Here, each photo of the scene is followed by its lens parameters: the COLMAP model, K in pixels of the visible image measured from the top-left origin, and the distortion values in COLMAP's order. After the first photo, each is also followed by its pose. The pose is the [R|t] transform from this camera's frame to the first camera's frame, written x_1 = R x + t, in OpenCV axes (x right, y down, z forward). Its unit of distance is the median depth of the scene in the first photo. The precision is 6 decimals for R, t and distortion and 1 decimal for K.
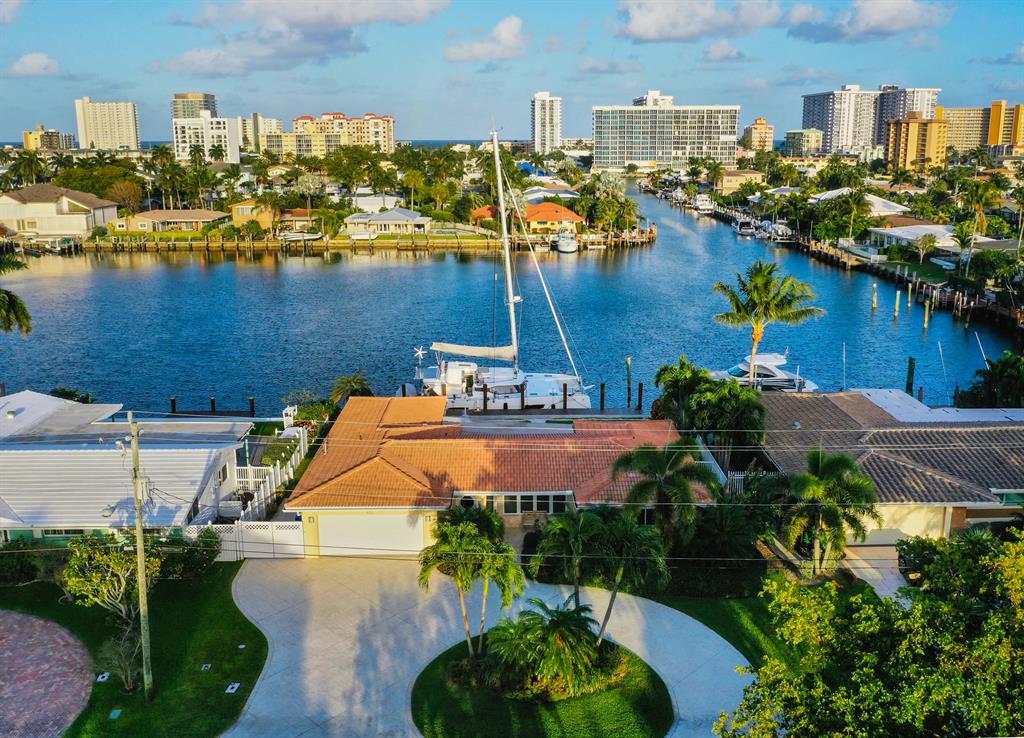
lens RADIAL K [[926.0, 0, 542.1], [0, 926.0, 342.9], [0, 0, 1]] dist [-0.037210, 0.016254]
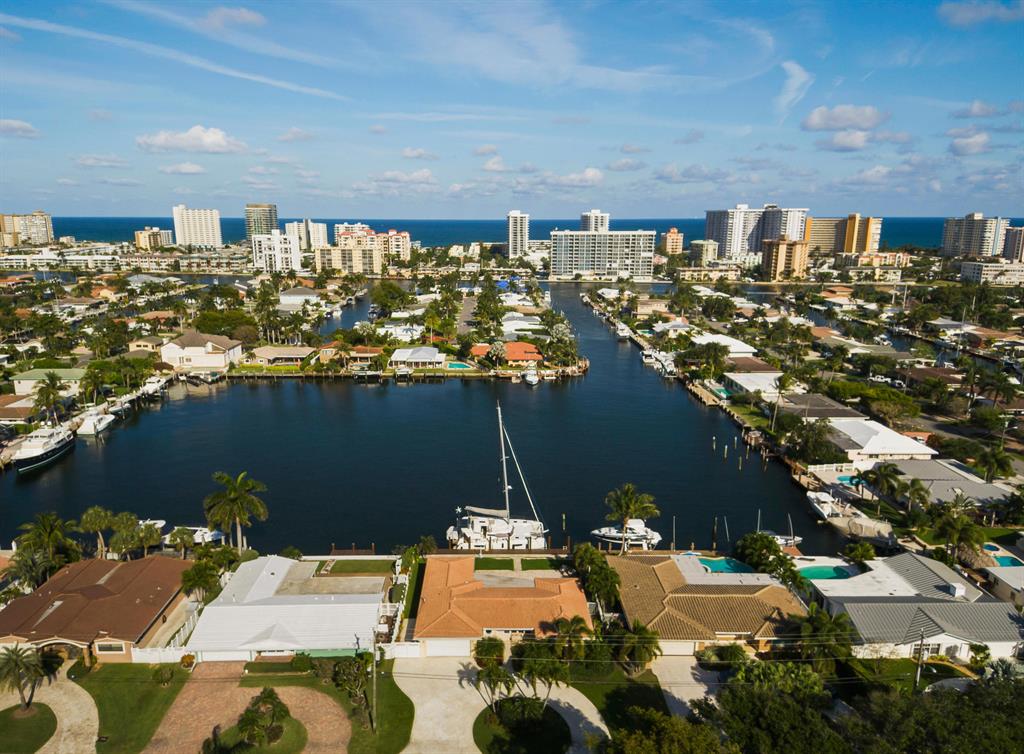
lens RADIAL K [[687.9, 0, 501.0], [0, 687.9, 381.4], [0, 0, 1]] dist [0.068331, -0.006772]
pose [[0.999829, 0.008600, -0.016381, -0.007098], [-0.008370, 0.999866, 0.014042, -0.106866], [0.016500, -0.013903, 0.999767, -0.163524]]
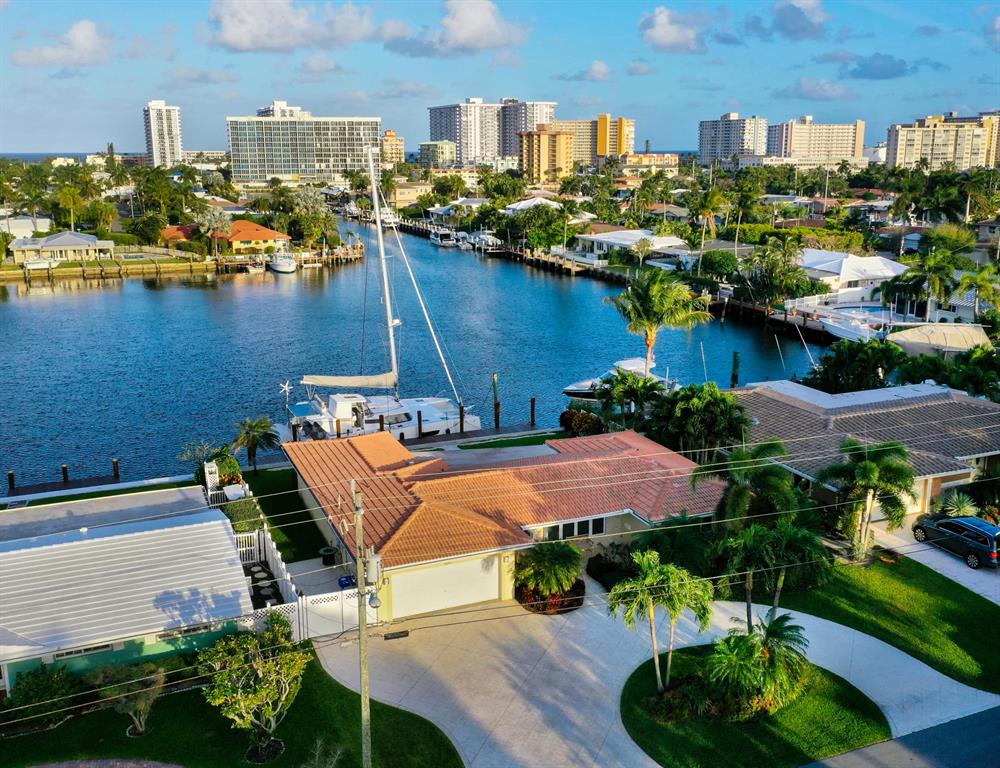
lens RADIAL K [[939.8, 0, 505.9], [0, 939.8, 345.2], [0, 0, 1]] dist [0.000936, 0.000000]
pose [[0.932304, -0.075771, 0.353649, -0.096023], [0.080591, 0.996747, 0.001102, -0.005904], [-0.352582, 0.027474, 0.935377, 0.022401]]
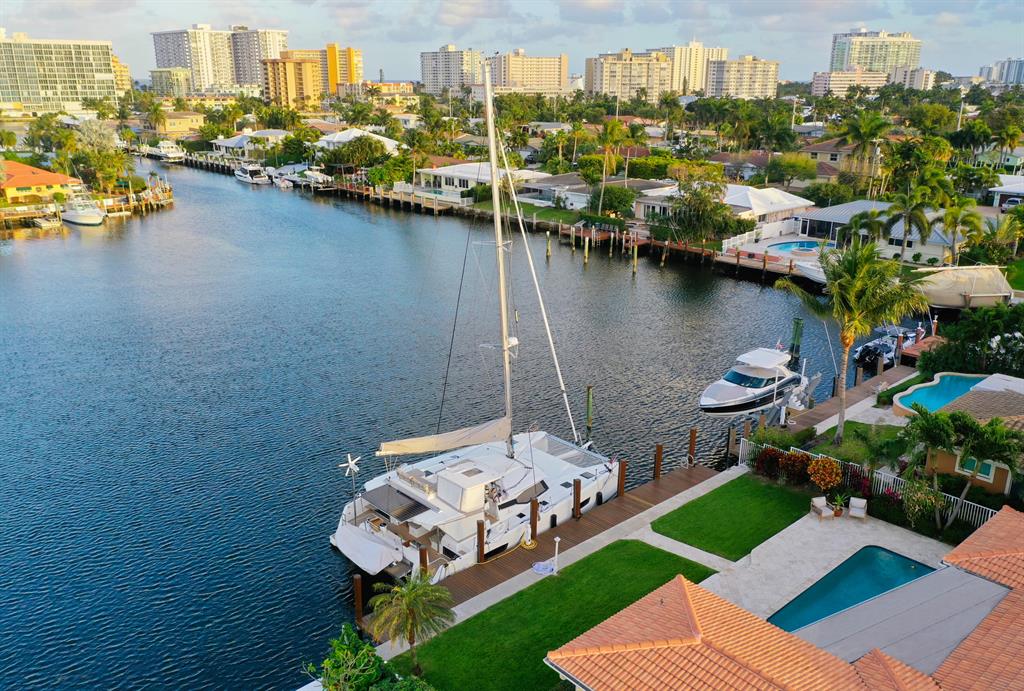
lens RADIAL K [[825.5, 0, 511.4], [0, 825.5, 340.1], [0, 0, 1]] dist [0.002204, -0.002427]
pose [[0.764081, -0.190039, 0.616494, -0.132652], [0.134284, 0.981547, 0.136138, -0.044804], [-0.630989, -0.021235, 0.775501, 0.209270]]
